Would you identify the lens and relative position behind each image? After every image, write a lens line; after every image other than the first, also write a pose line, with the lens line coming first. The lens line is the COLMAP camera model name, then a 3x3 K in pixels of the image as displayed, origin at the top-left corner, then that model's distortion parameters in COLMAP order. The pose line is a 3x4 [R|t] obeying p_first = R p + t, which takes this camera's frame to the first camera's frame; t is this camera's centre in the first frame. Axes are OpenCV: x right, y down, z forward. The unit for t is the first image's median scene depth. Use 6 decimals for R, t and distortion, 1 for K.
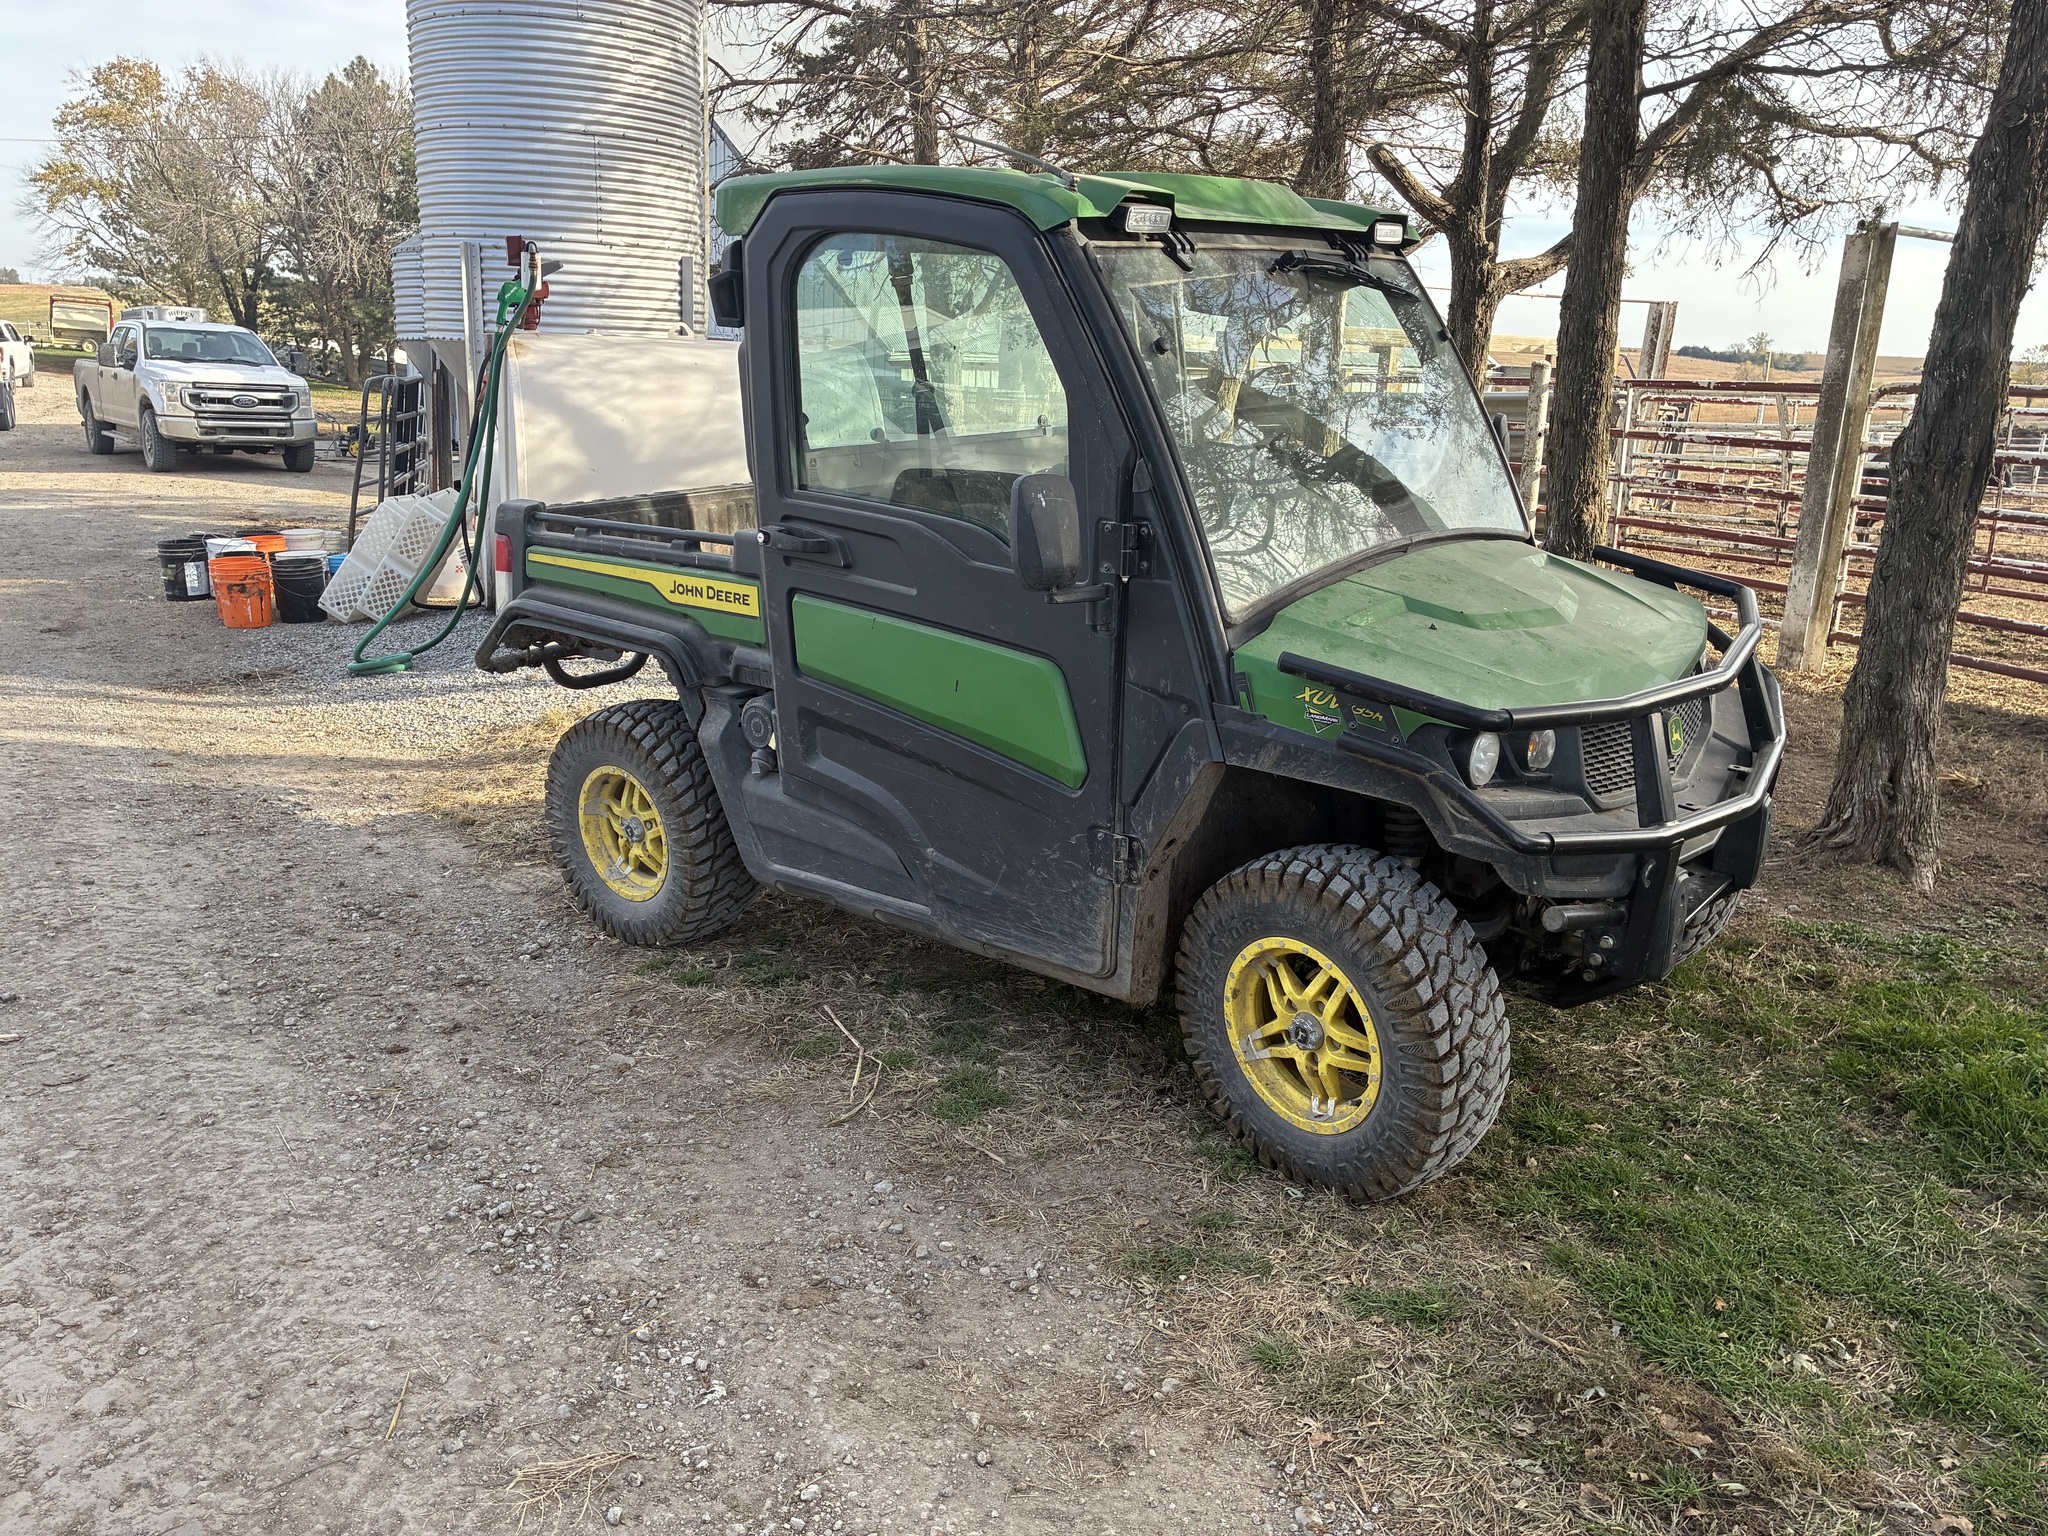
lens RADIAL K [[1568.3, 0, 1041.9], [0, 1568.3, 694.8], [0, 0, 1]] dist [0.068431, -0.103259]
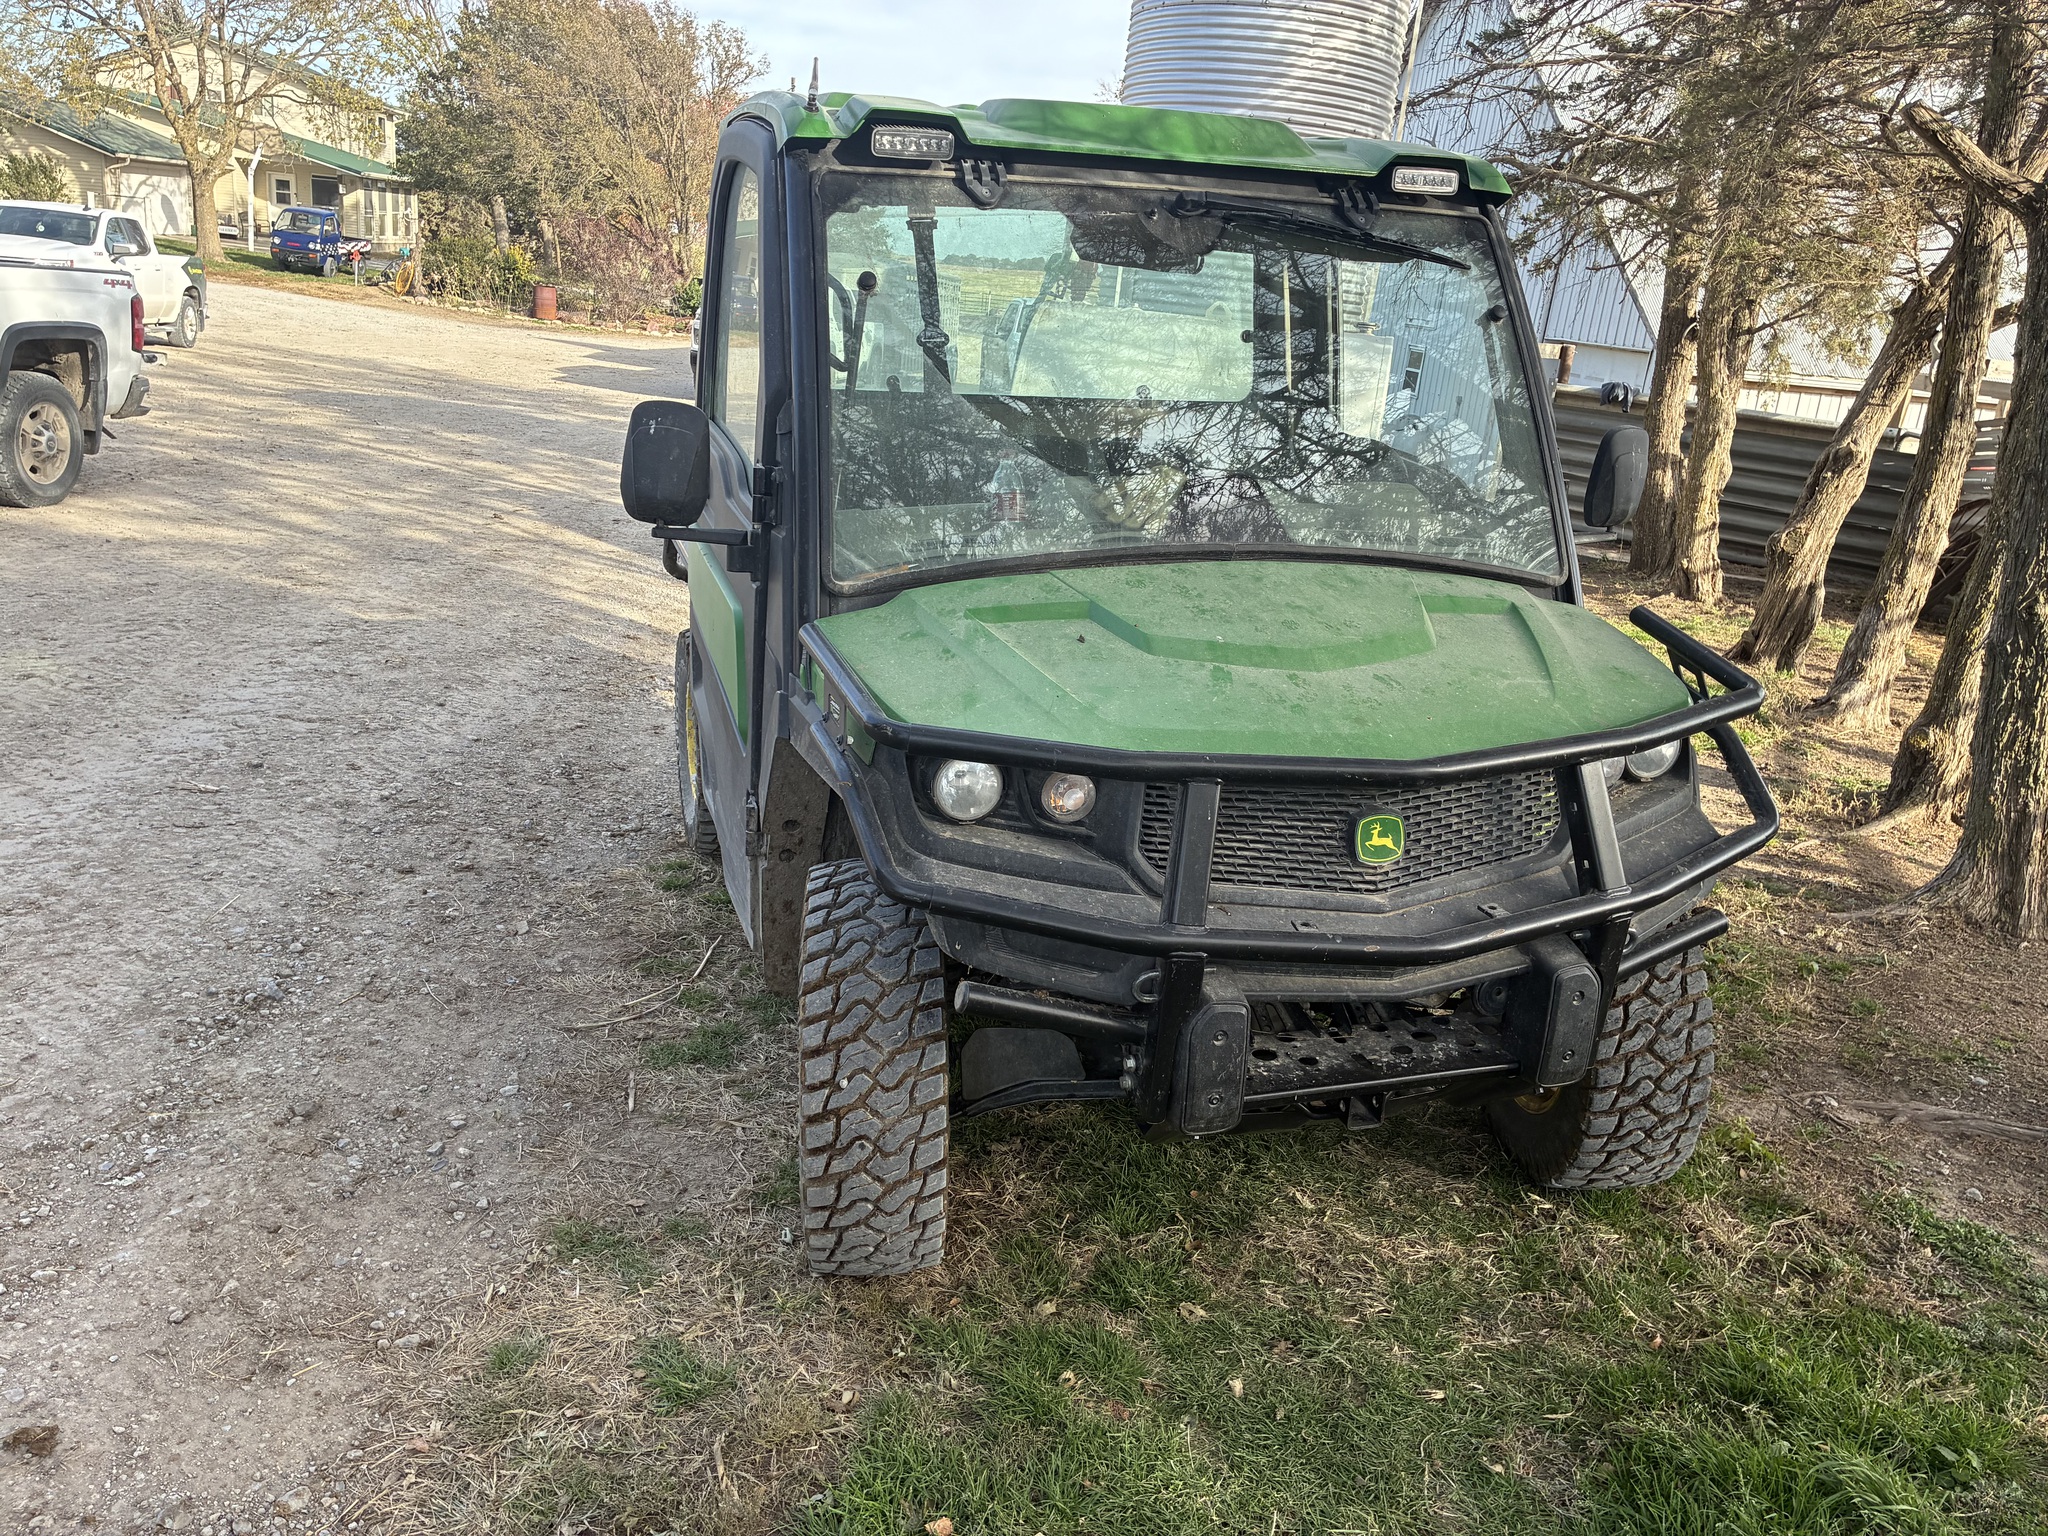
lens RADIAL K [[1568.3, 0, 1041.9], [0, 1568.3, 694.8], [0, 0, 1]] dist [0.068431, -0.103259]
pose [[0.833735, 0.176772, -0.523104, 0.557528], [-0.178778, 0.982758, 0.047162, -0.040692], [0.522421, 0.054199, 0.850963, 0.243697]]
